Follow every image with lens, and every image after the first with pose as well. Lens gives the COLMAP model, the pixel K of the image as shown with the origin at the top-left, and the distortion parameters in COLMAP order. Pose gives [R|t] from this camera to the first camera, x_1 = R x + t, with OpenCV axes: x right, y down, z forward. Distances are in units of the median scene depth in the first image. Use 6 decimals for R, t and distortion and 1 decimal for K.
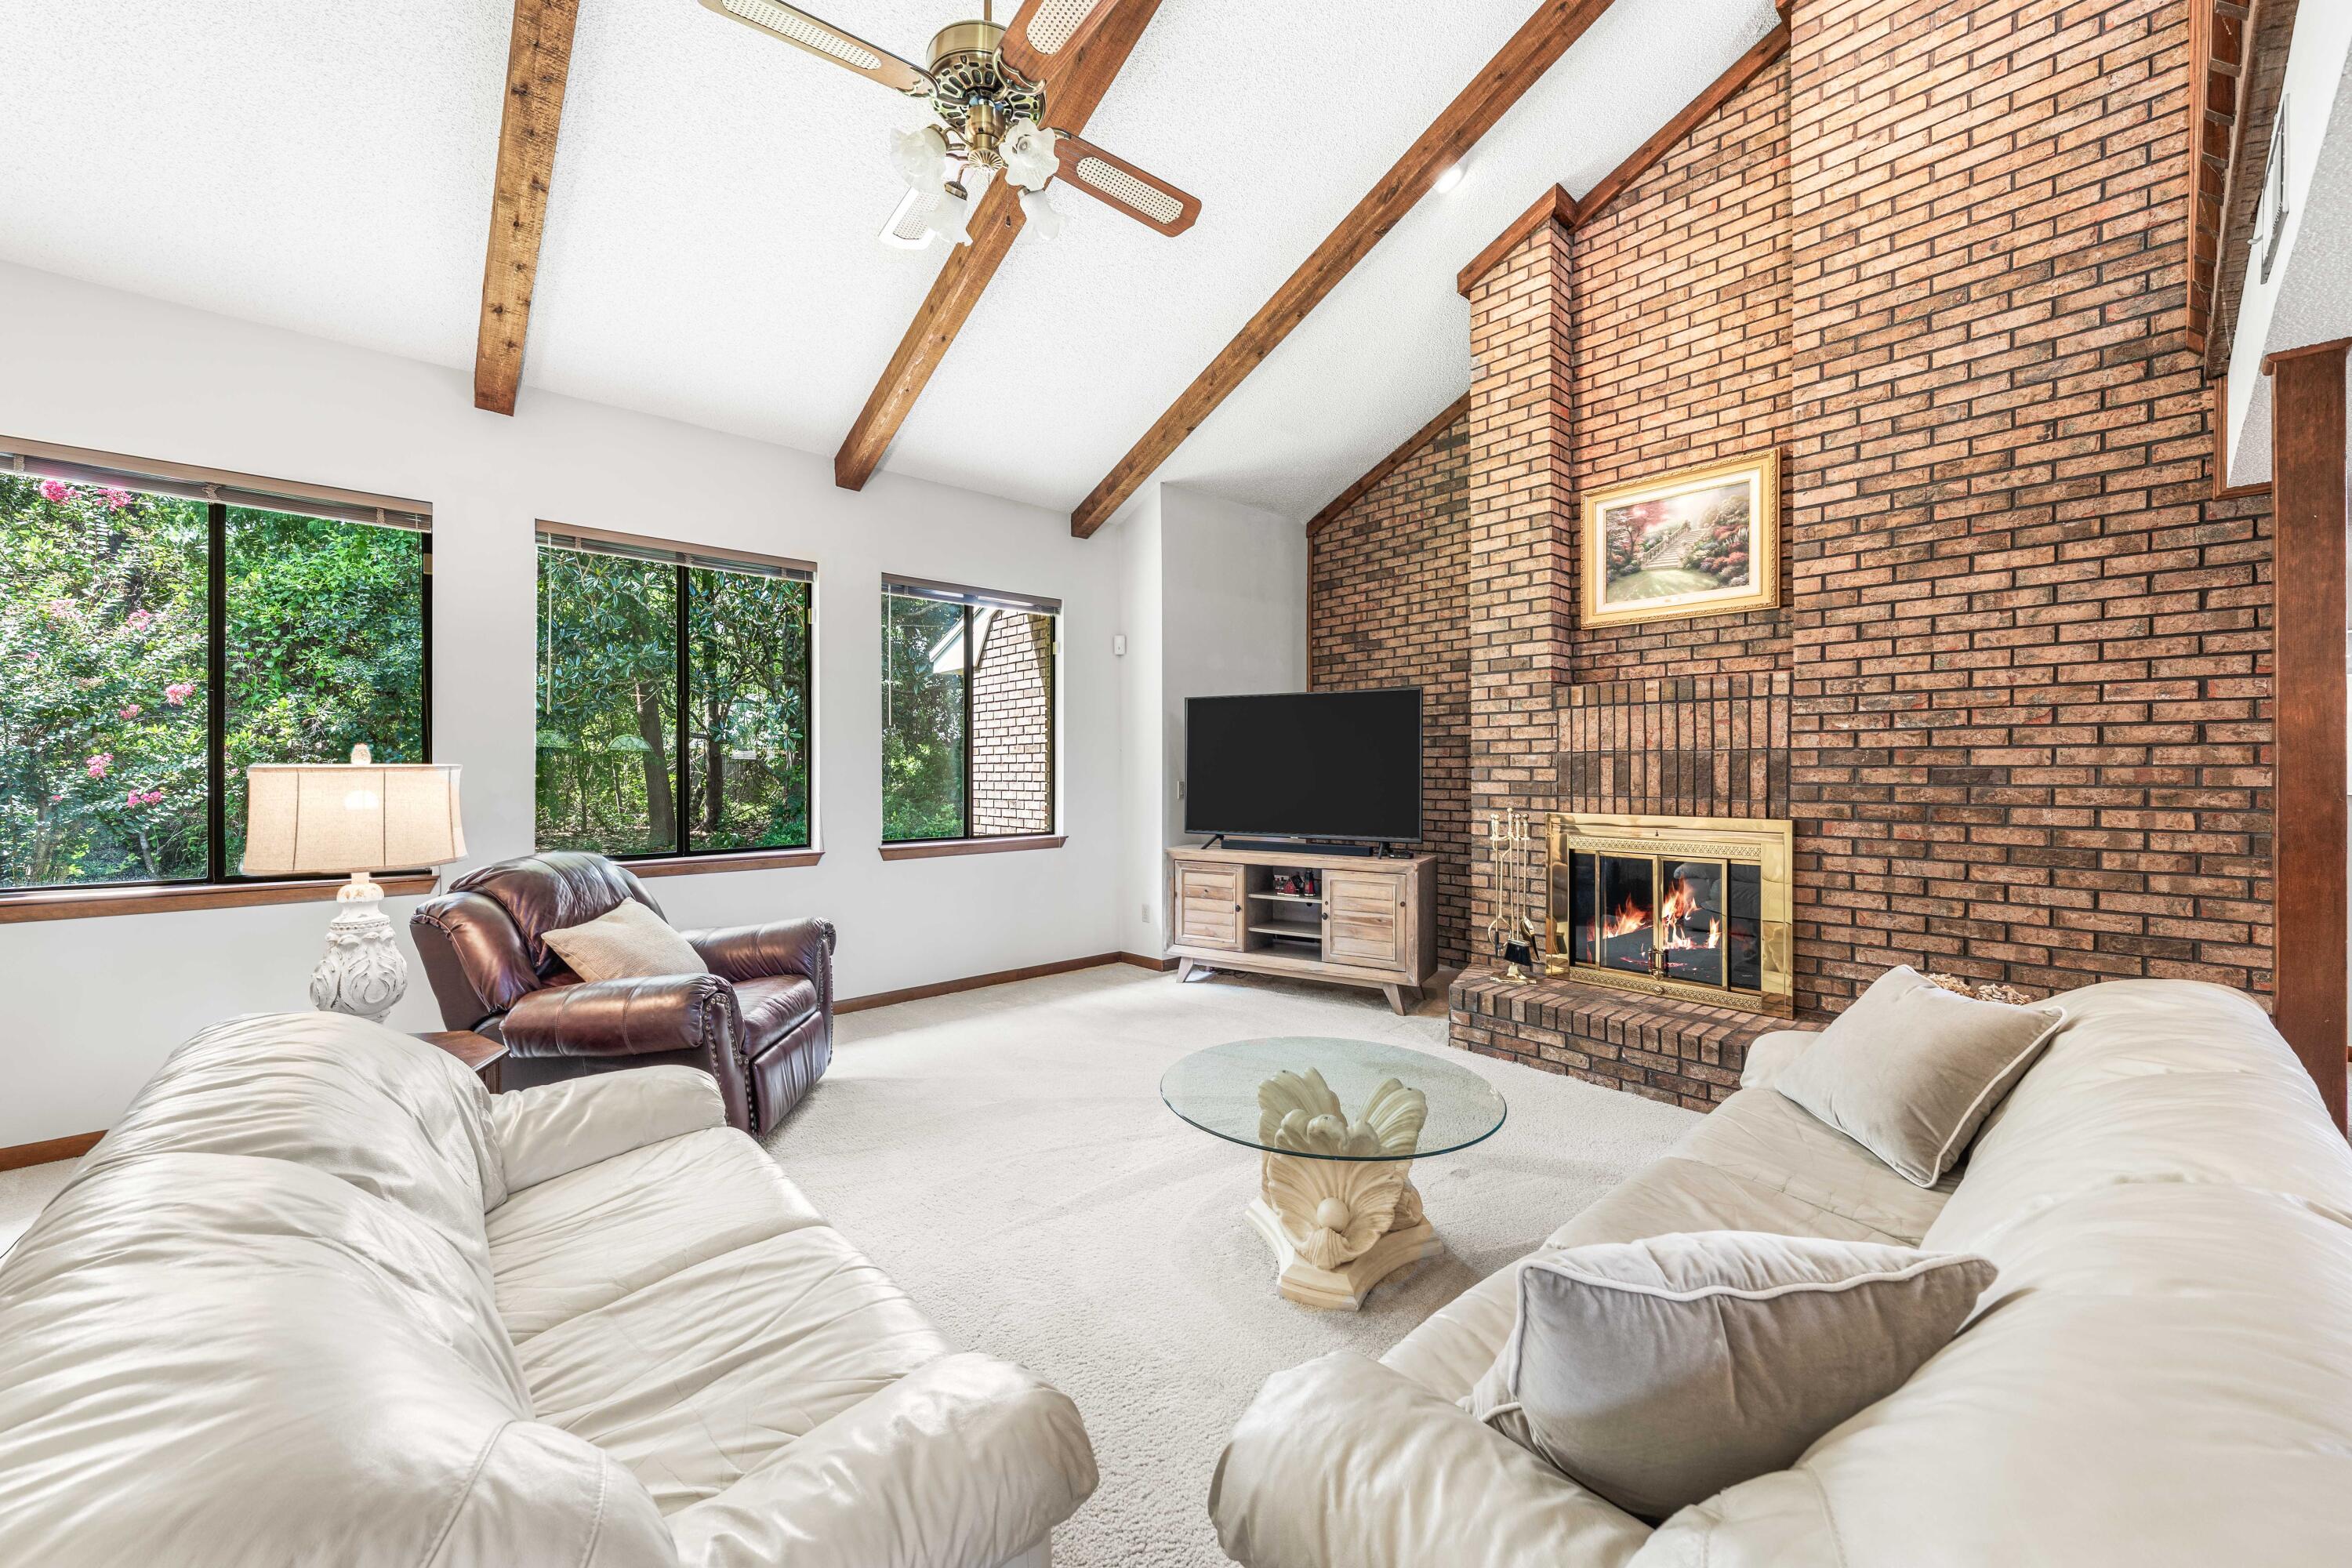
lens RADIAL K [[872.7, 0, 1182.4], [0, 872.7, 776.5], [0, 0, 1]] dist [-0.000238, 0.000535]
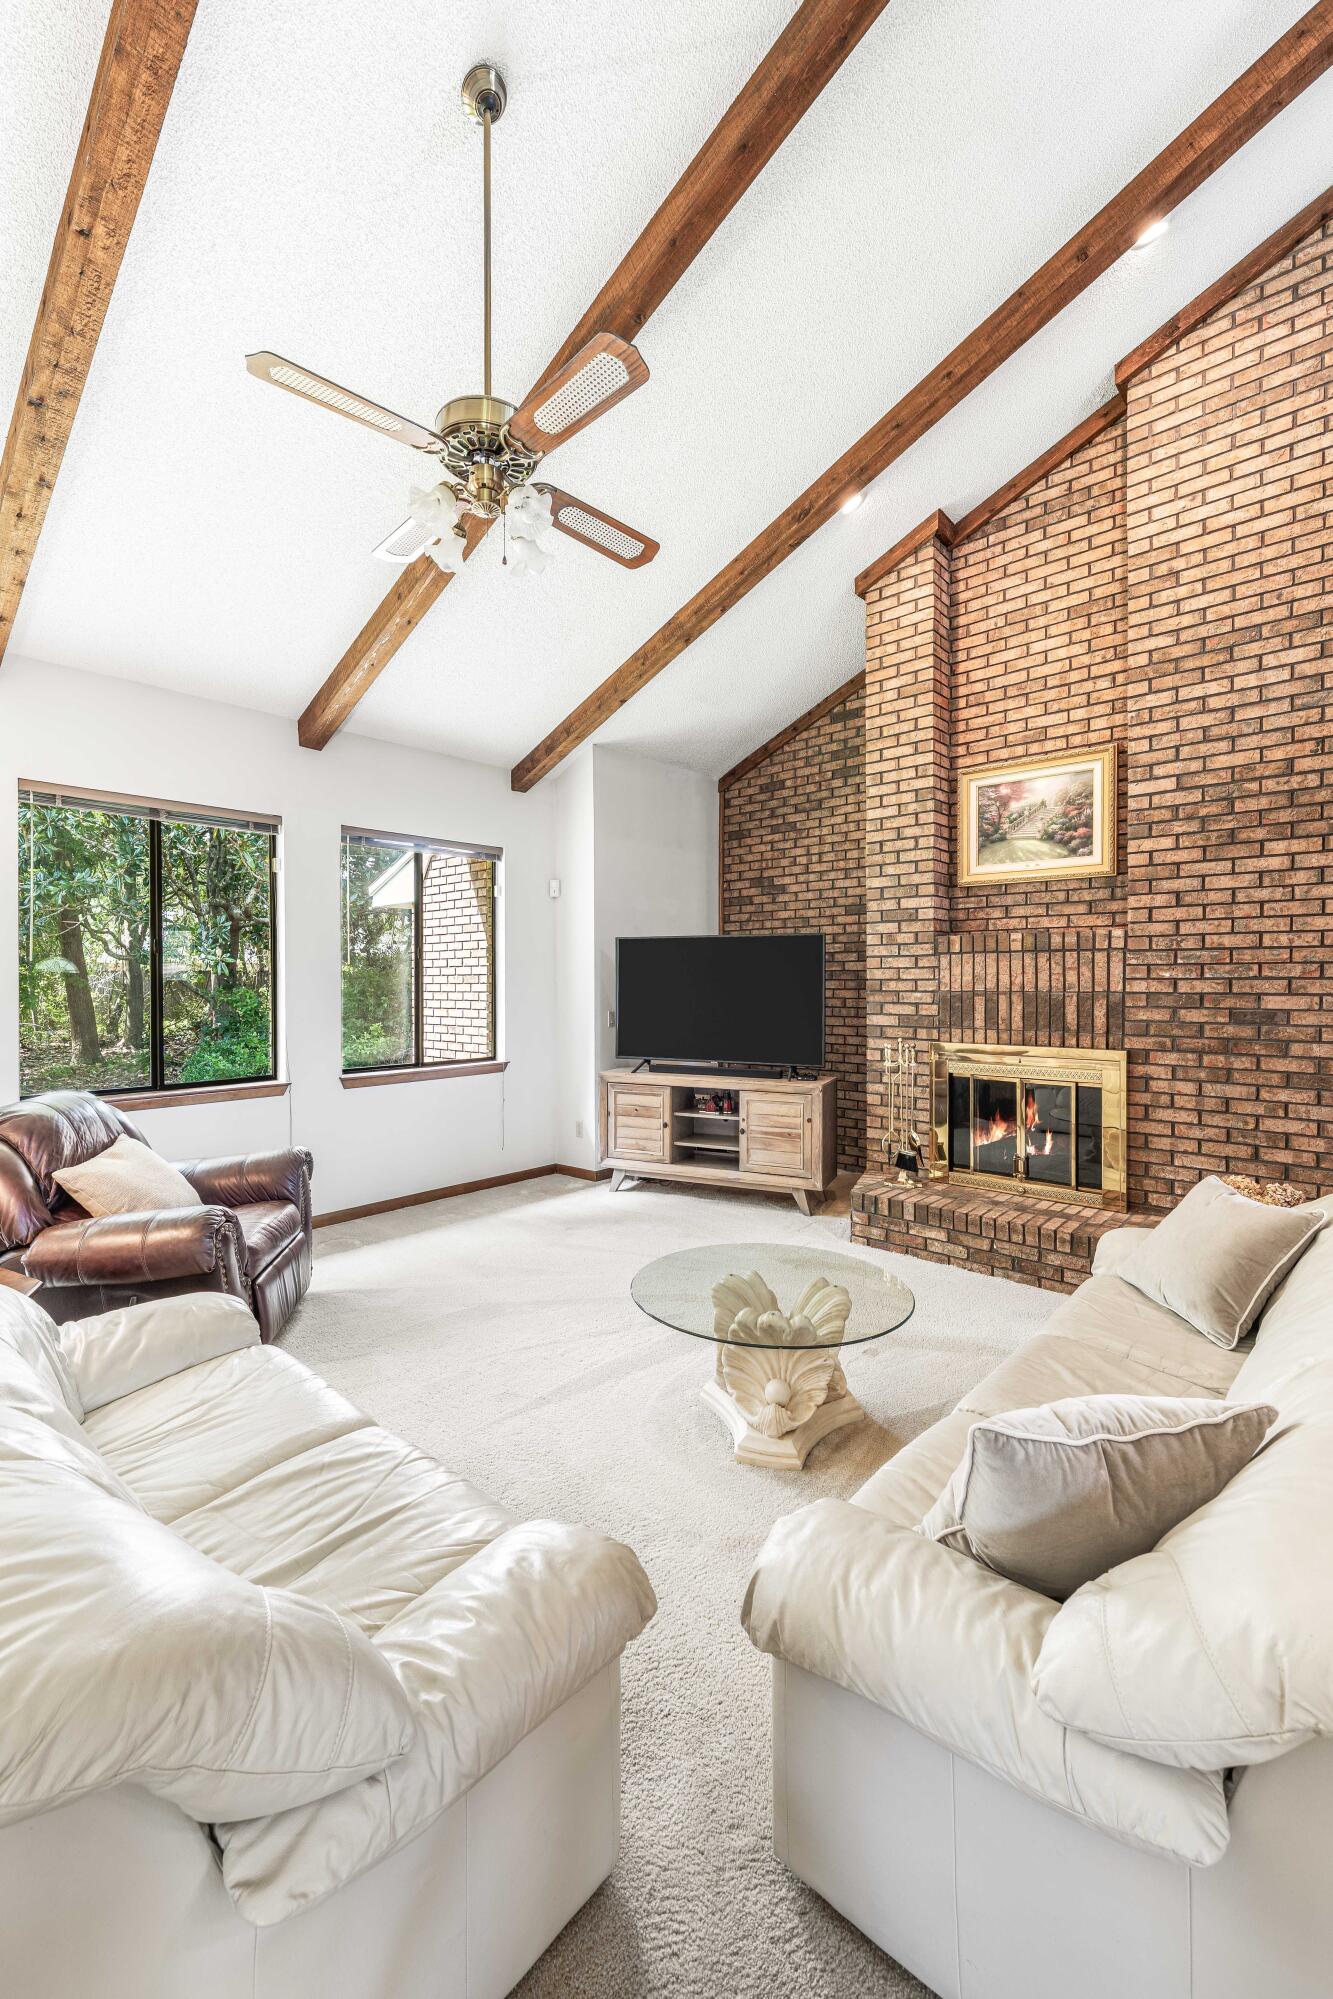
lens RADIAL K [[813.2, 0, 661.8], [0, 813.2, 991.6], [0, 0, 1]] dist [0.001482, -0.000283]
pose [[0.994920, -0.003134, 0.100615, -0.066453], [0.002348, 0.999966, 0.007927, -0.044146], [-0.100637, -0.007651, 0.994894, -0.071863]]
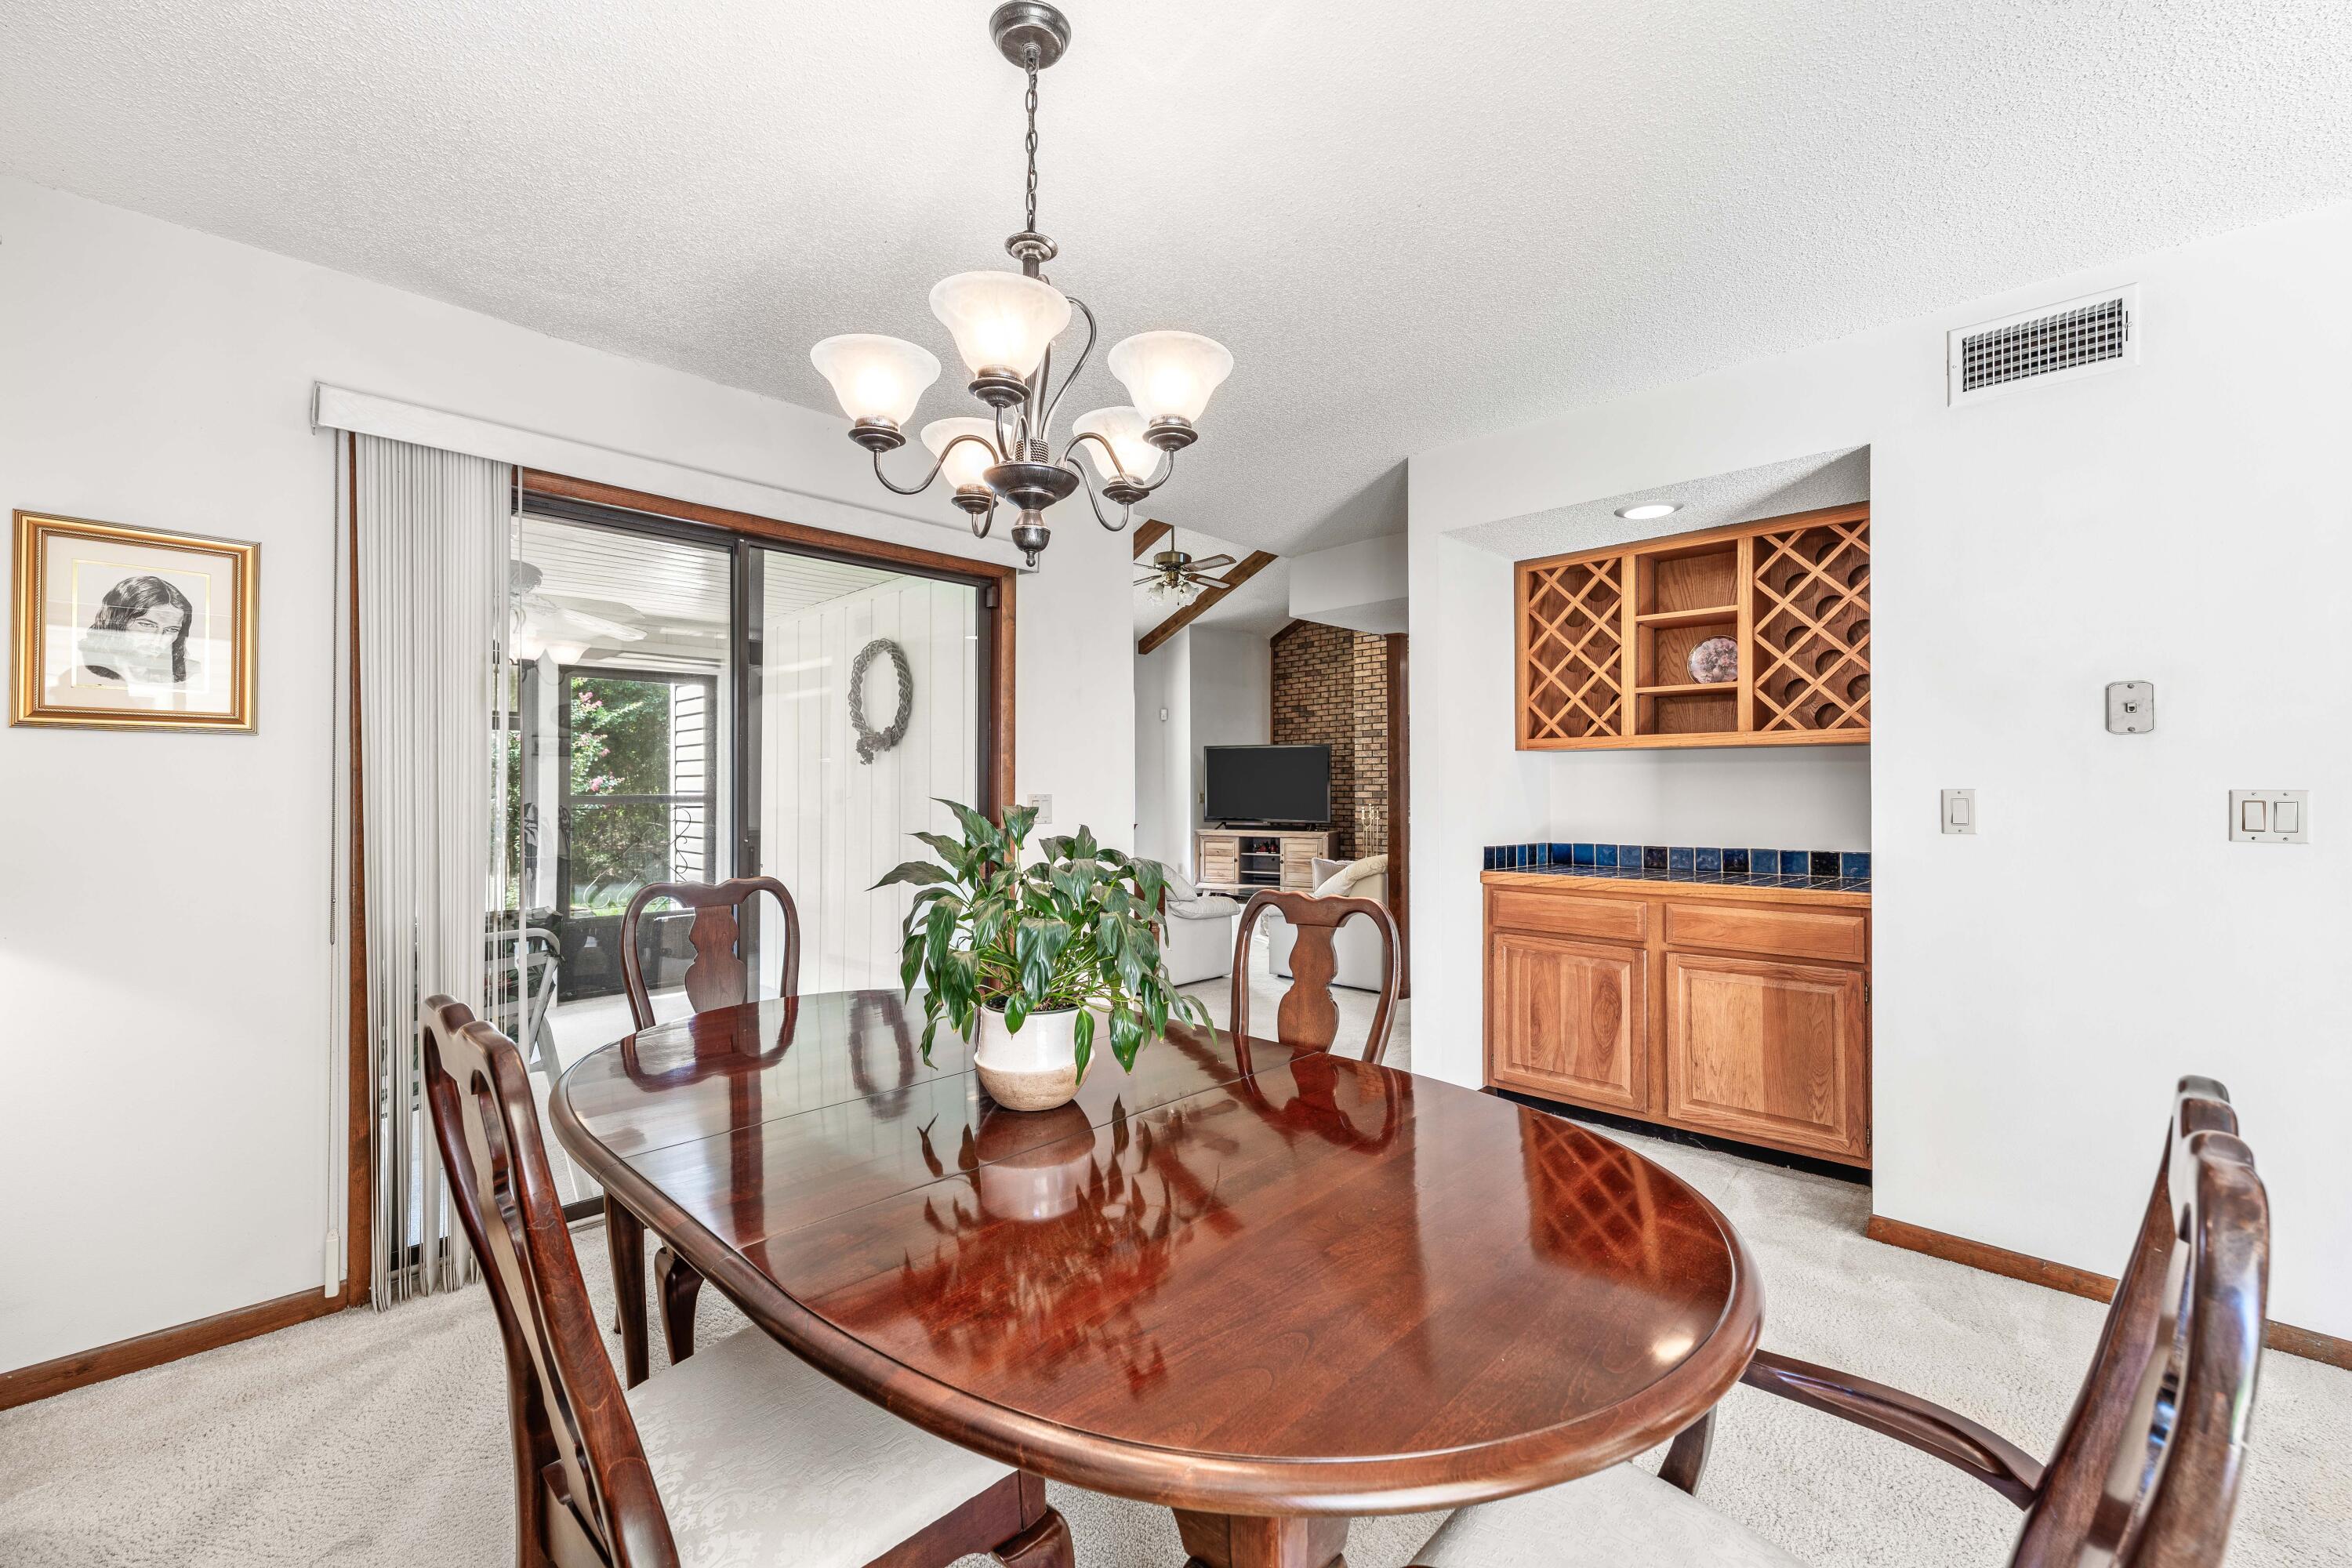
lens RADIAL K [[970.3, 0, 1178.9], [0, 970.3, 783.7], [0, 0, 1]] dist [-0.001349, -0.000845]
pose [[0.998762, -0.003585, 0.049605, -0.227740], [0.004090, 0.999941, -0.010095, 0.011302], [-0.049566, 0.010286, 0.998718, -1.529600]]
